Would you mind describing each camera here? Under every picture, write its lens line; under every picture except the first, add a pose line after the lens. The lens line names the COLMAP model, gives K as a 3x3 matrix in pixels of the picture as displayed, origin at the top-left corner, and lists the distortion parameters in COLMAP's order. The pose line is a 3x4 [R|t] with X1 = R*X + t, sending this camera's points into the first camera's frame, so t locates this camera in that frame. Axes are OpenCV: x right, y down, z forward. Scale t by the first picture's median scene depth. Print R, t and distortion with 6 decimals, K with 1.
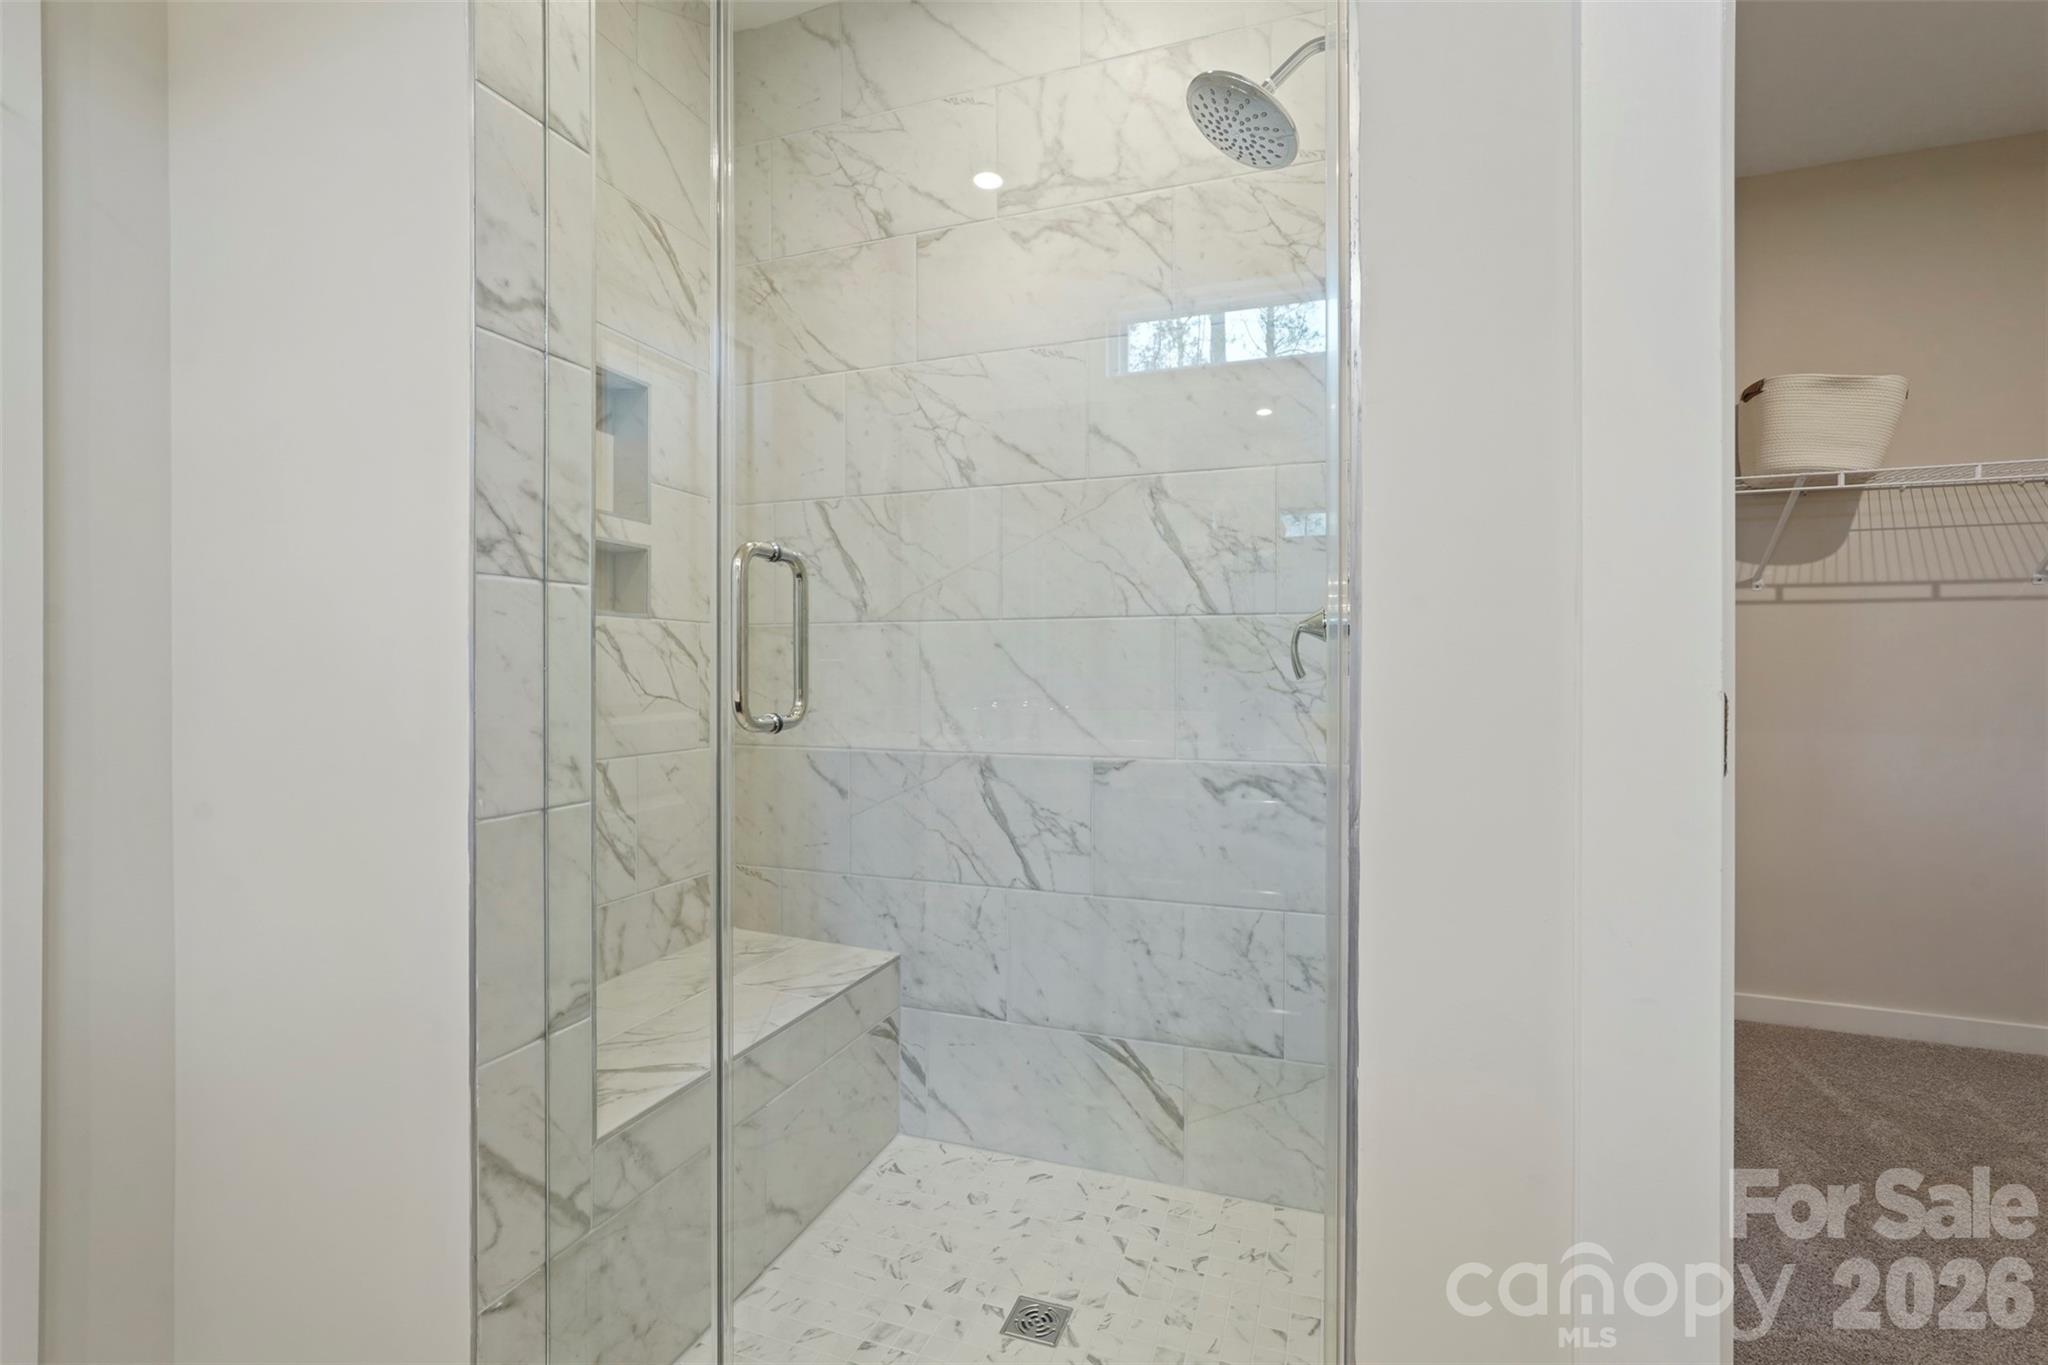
lens RADIAL K [[915.0, 0, 1024.6], [0, 915.0, 675.6], [0, 0, 1]] dist [-0.012581, 0.007860]
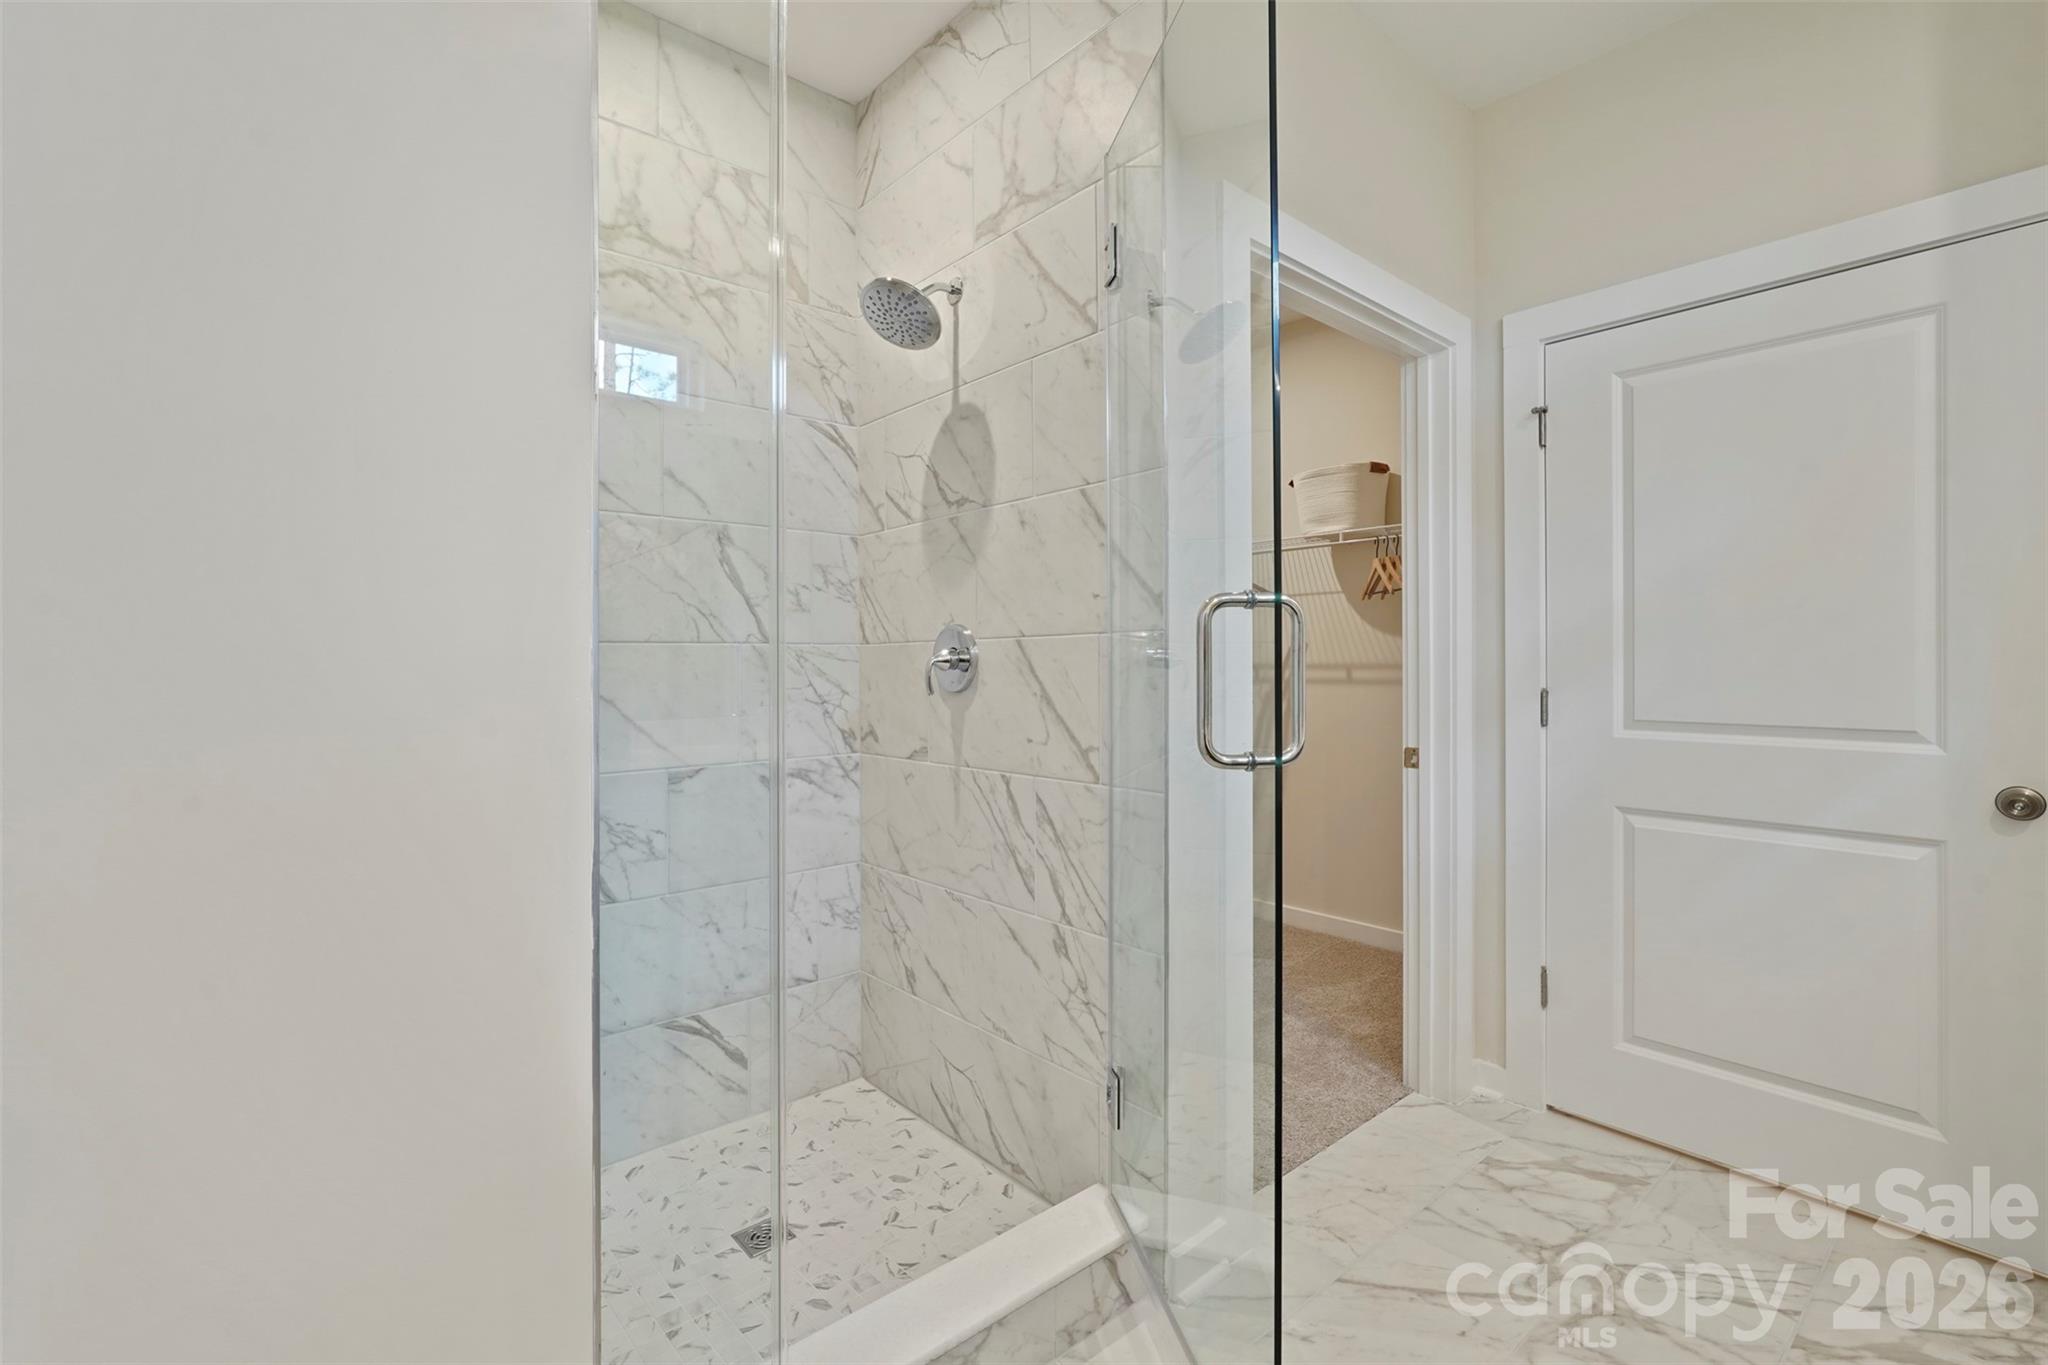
lens RADIAL K [[915.0, 0, 1052.6], [0, 915.0, 649.4], [0, 0, 1]] dist [-0.012581, 0.007860]
pose [[0.473272, 0.003919, 0.880908, -0.691588], [0.002626, 0.999979, -0.005859, -0.048798], [-0.880913, 0.005087, 0.473252, 0.069405]]
